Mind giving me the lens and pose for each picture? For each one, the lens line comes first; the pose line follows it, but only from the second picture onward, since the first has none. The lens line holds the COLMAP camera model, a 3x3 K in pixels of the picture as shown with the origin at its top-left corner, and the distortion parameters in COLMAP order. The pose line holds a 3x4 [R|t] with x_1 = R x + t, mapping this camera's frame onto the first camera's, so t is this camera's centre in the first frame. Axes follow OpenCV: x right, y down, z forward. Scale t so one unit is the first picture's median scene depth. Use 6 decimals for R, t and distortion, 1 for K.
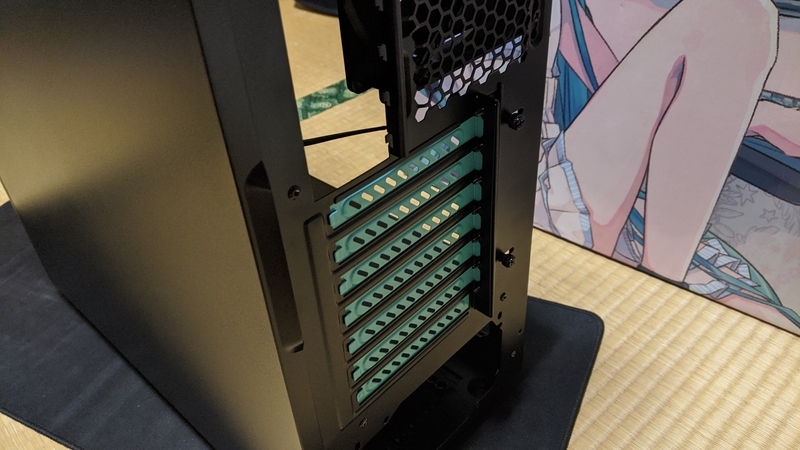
lens RADIAL K [[659.1, 0, 395.5], [0, 659.1, 225.2], [0, 0, 1]] dist [0.032452, -0.110580]
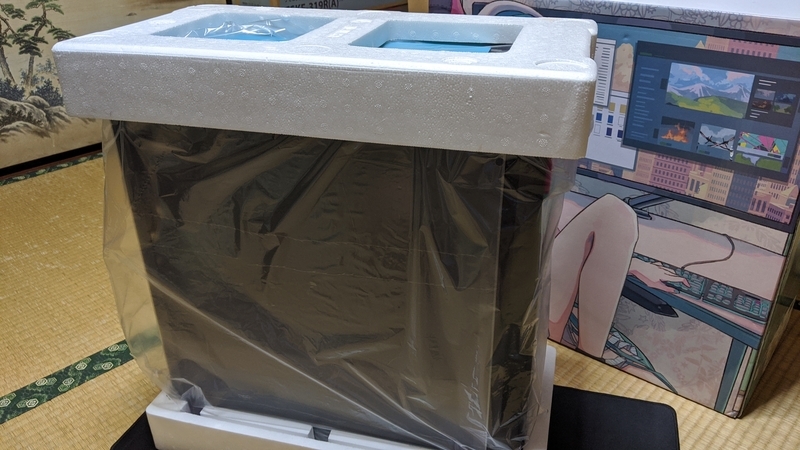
lens RADIAL K [[659.1, 0, 416.5], [0, 659.1, 218.2], [0, 0, 1]] dist [0.032452, -0.110580]
pose [[0.997465, 0.026387, 0.066083, -0.158120], [-0.016167, 0.988452, -0.150668, -0.004354], [-0.069295, 0.149218, 0.986373, -0.694617]]
